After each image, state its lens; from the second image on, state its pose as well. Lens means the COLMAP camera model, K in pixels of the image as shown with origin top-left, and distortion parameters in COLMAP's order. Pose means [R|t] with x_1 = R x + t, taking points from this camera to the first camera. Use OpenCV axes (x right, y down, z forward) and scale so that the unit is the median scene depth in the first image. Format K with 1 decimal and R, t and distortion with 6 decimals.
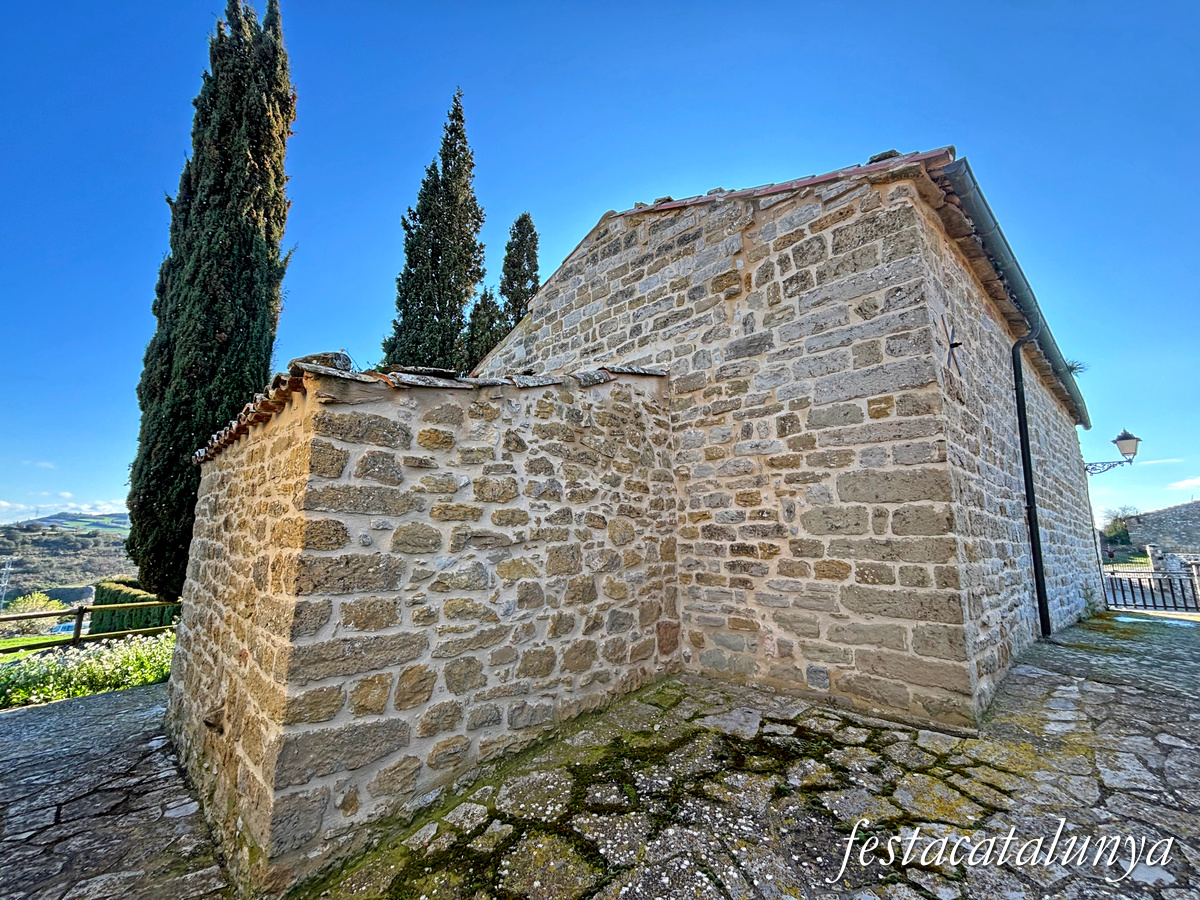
lens RADIAL K [[483.3, 0, 592.2], [0, 483.3, 446.9], [0, 0, 1]] dist [-0.000842, -0.000224]
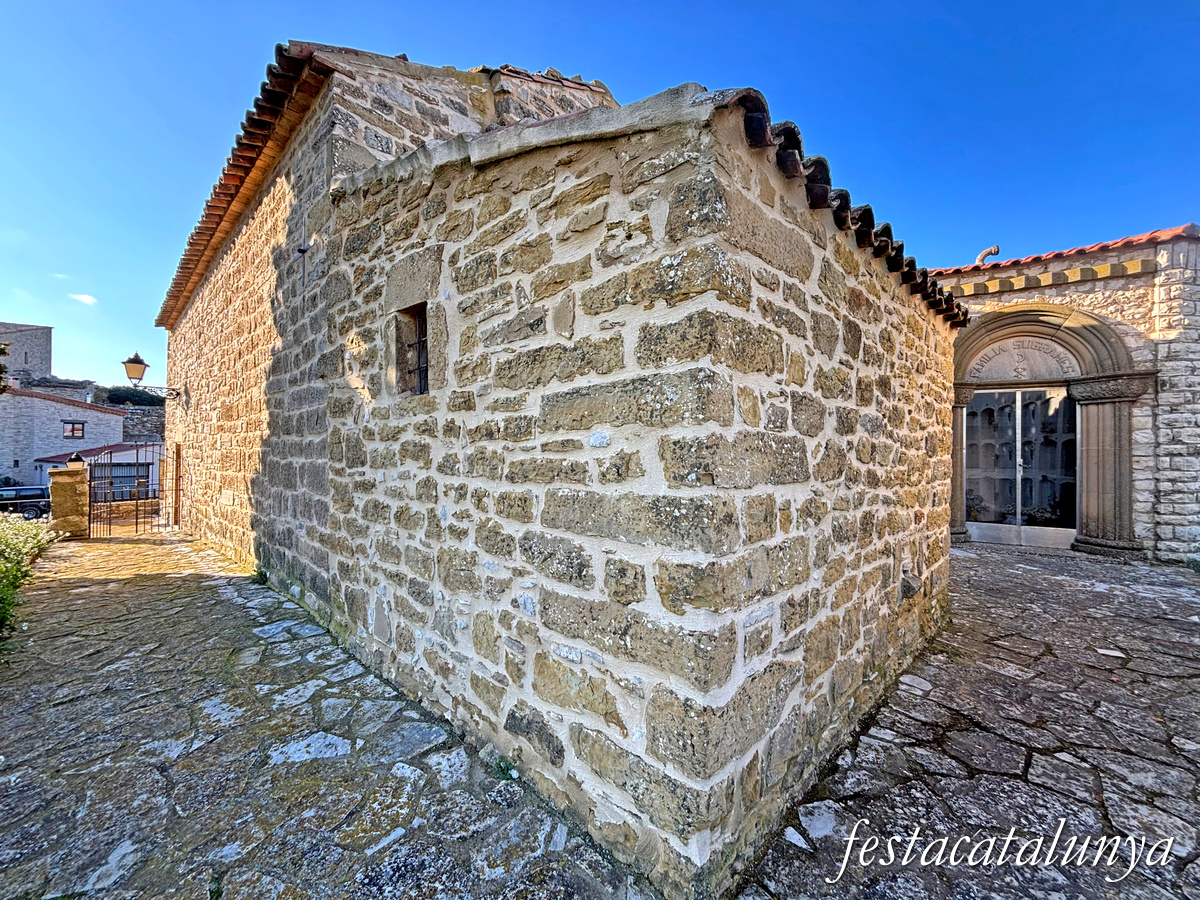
lens RADIAL K [[483.3, 0, 592.4], [0, 483.3, 445.6], [0, 0, 1]] dist [-0.000842, -0.000224]
pose [[0.023899, -0.006088, 0.999696, -1.853783], [-0.206053, 0.978480, 0.010884, 0.407544], [-0.978249, -0.206251, 0.022131, 1.730076]]
